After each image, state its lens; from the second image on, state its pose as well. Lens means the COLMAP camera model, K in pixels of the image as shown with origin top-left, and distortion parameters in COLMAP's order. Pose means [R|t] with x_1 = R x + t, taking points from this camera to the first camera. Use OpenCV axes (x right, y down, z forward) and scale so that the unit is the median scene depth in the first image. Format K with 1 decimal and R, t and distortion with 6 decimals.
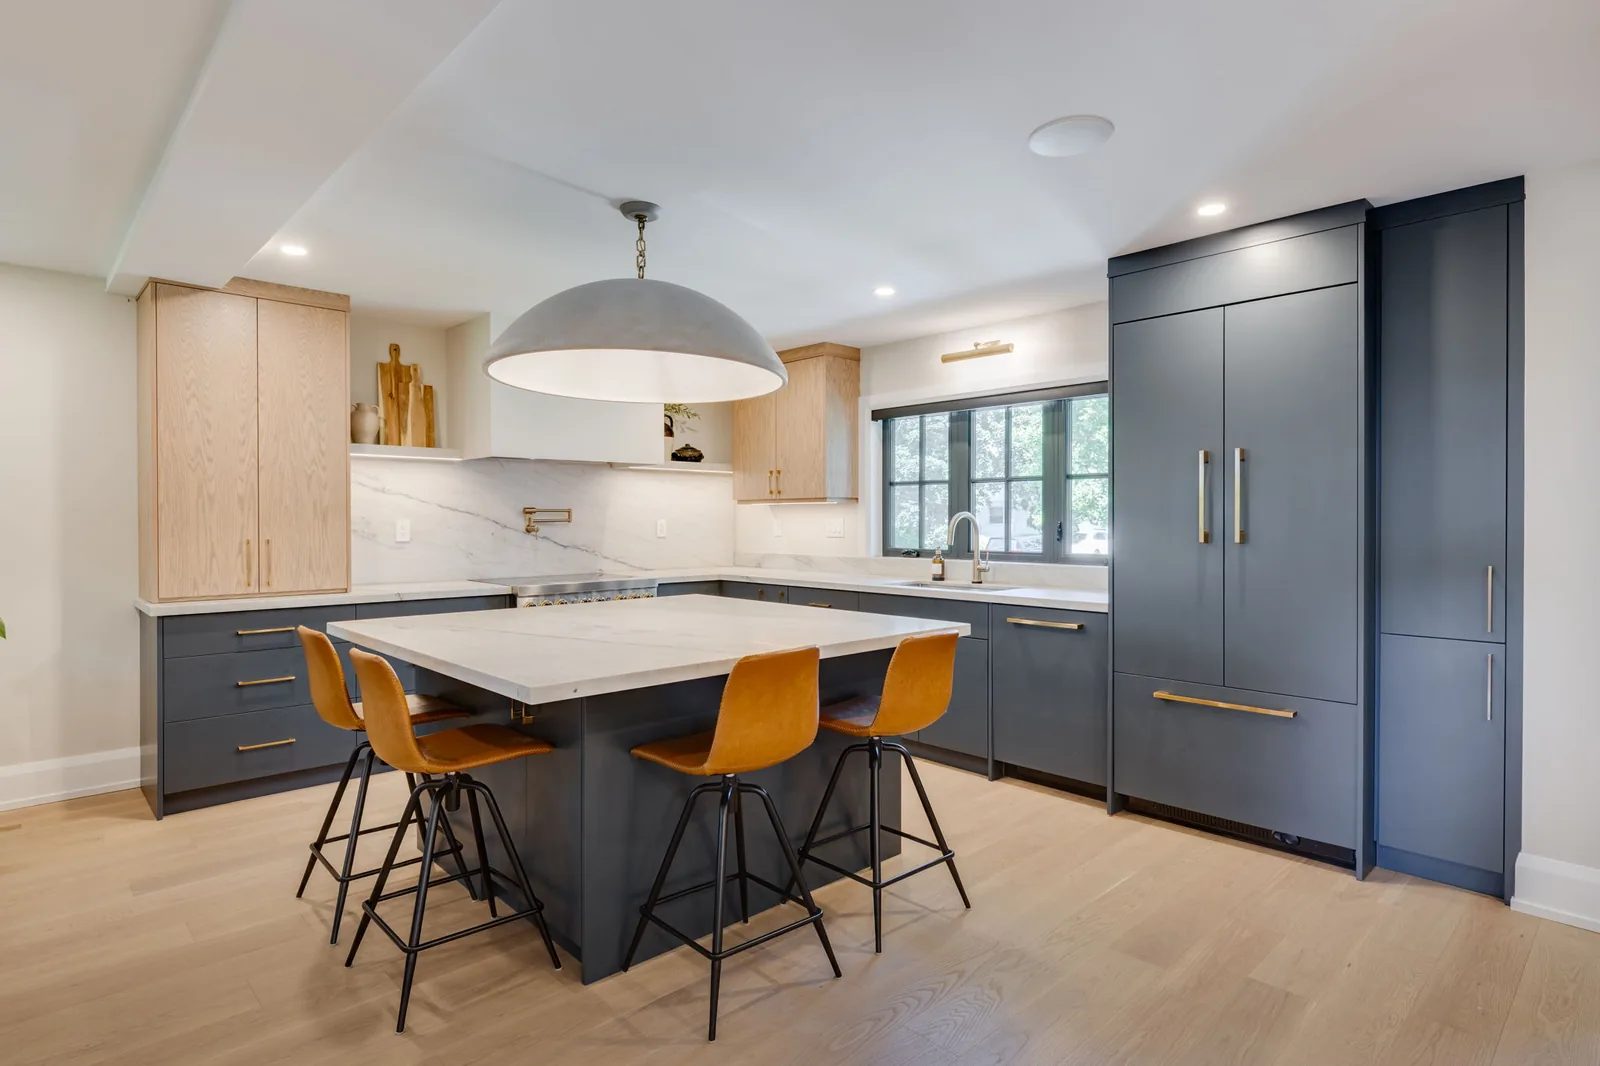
lens RADIAL K [[832.3, 0, 799.9], [0, 832.3, 531.4], [0, 0, 1]] dist [0.000410, -0.000222]
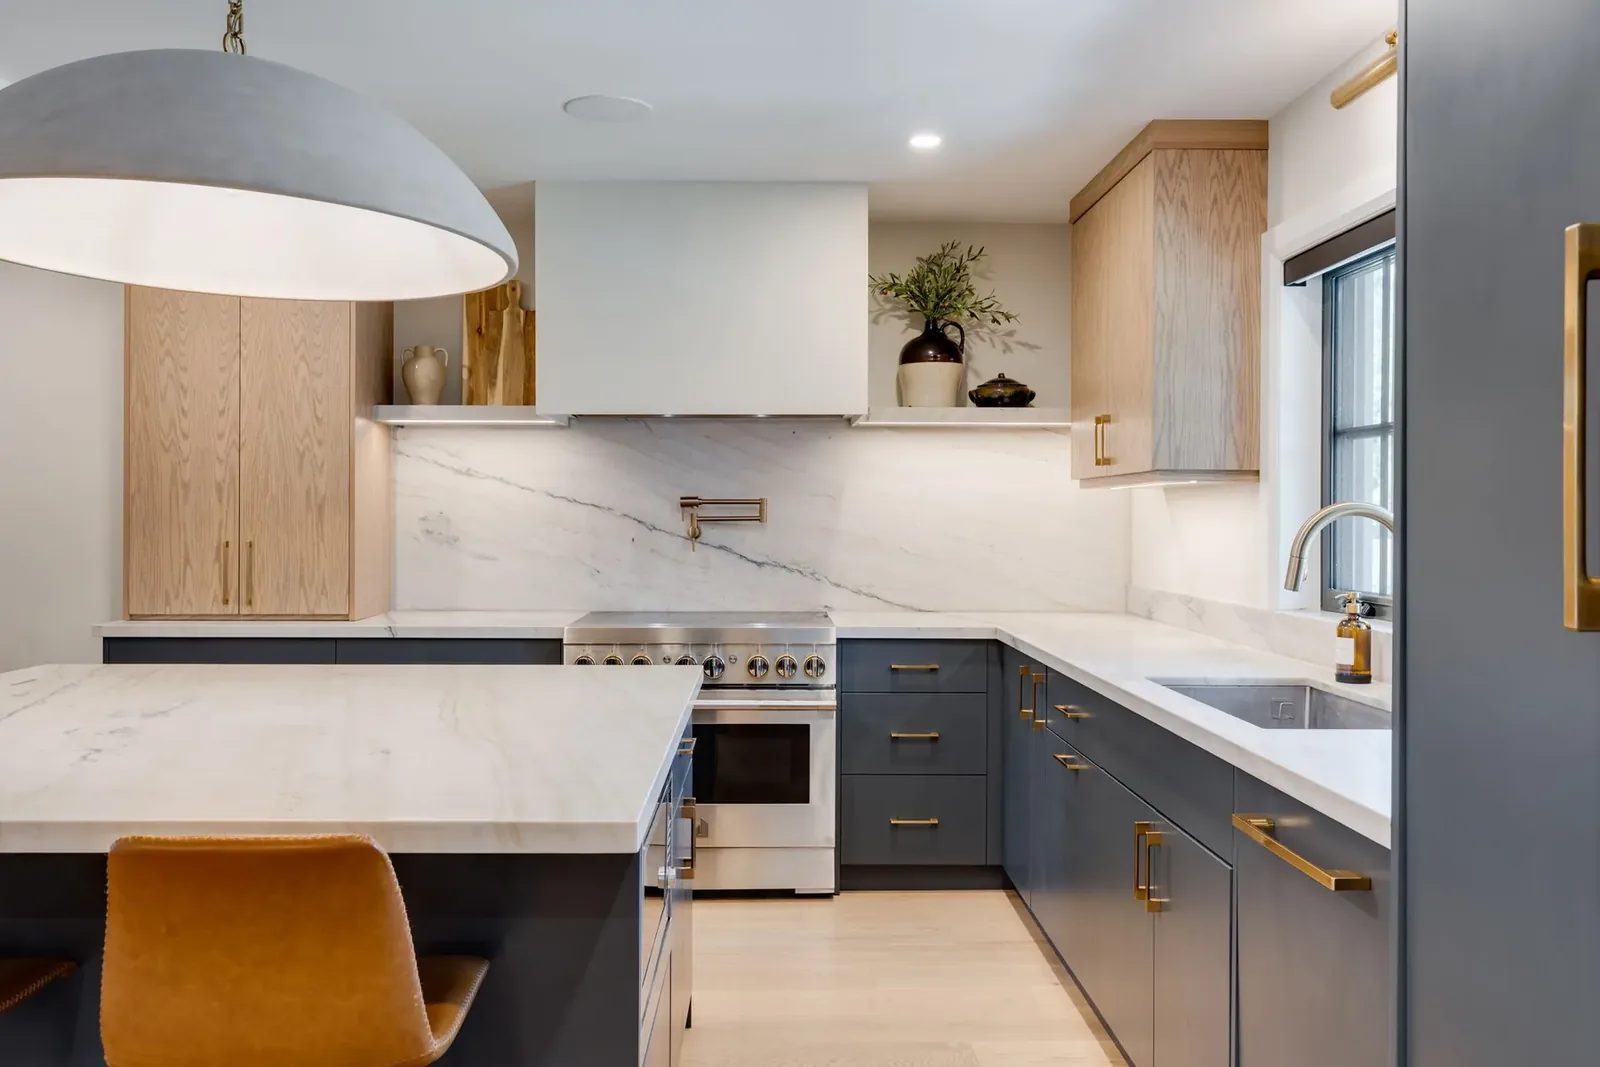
lens RADIAL K [[1257.0, 0, 797.7], [0, 1257.0, 524.7], [0, 0, 1]] dist [-0.016862, -0.001025]
pose [[0.737662, 0.008945, -0.675111, 0.386469], [-0.015281, 0.999877, -0.003450, -0.007409], [0.674998, 0.012861, 0.737708, 0.430296]]
